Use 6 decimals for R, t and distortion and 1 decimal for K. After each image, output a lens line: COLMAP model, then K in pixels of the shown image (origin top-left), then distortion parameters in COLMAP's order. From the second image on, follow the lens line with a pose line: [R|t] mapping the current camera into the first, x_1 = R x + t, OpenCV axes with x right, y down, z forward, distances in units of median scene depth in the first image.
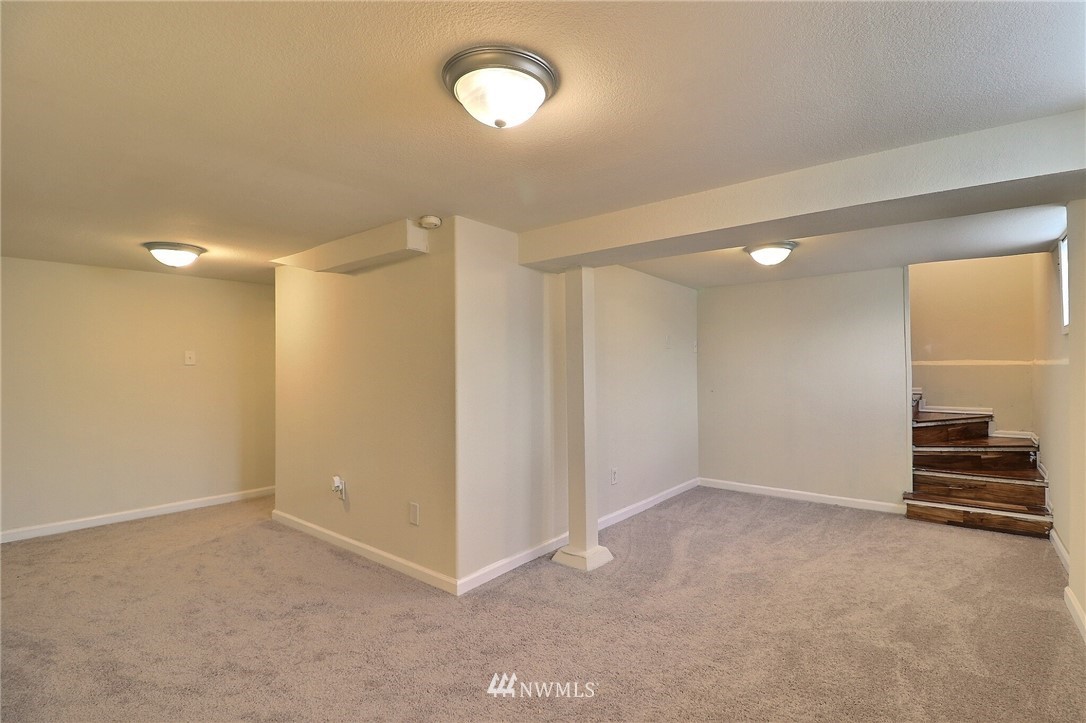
lens RADIAL K [[508.1, 0, 549.4], [0, 508.1, 358.0], [0, 0, 1]] dist [-0.000396, -0.011805]
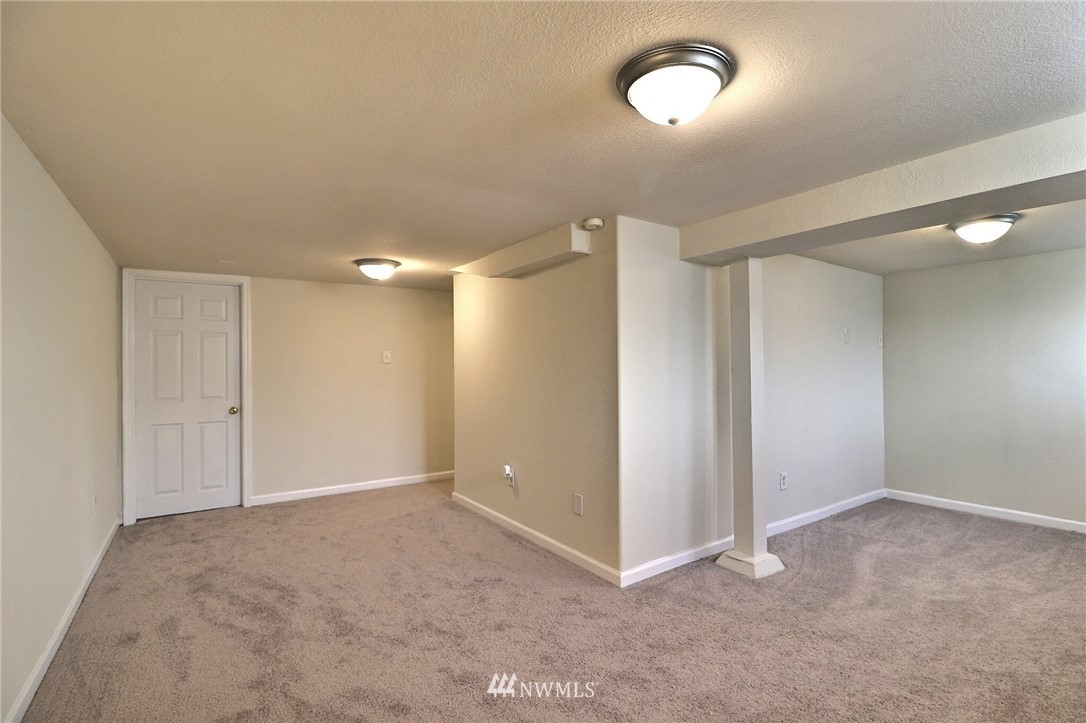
lens RADIAL K [[508.1, 0, 551.0], [0, 508.1, 359.5], [0, 0, 1]] dist [-0.000396, -0.011805]
pose [[0.959014, -0.004997, -0.283315, -0.023907], [0.007277, 0.999949, 0.006997, 0.000402], [0.283266, -0.008772, 0.959001, -0.017676]]
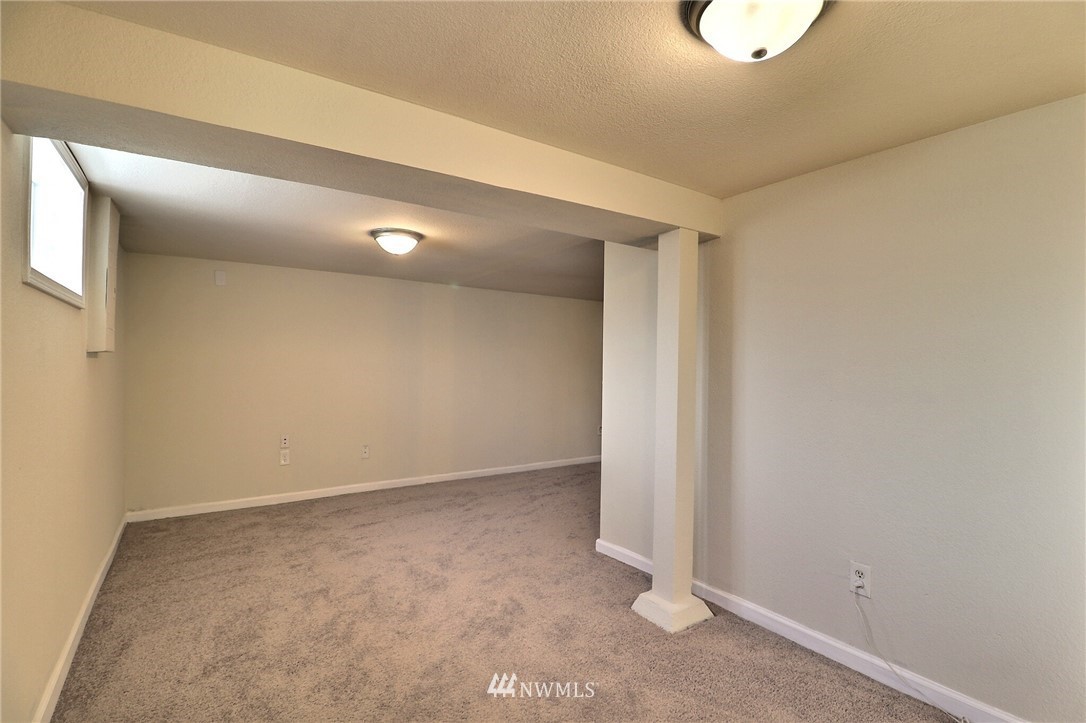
lens RADIAL K [[508.1, 0, 542.7], [0, 508.1, 361.4], [0, 0, 1]] dist [-0.000396, -0.011805]
pose [[-0.283631, 0.000334, -0.958933, 1.002073], [0.015349, 0.999873, -0.004191, 0.010791], [0.958811, -0.015908, -0.283600, 1.184021]]
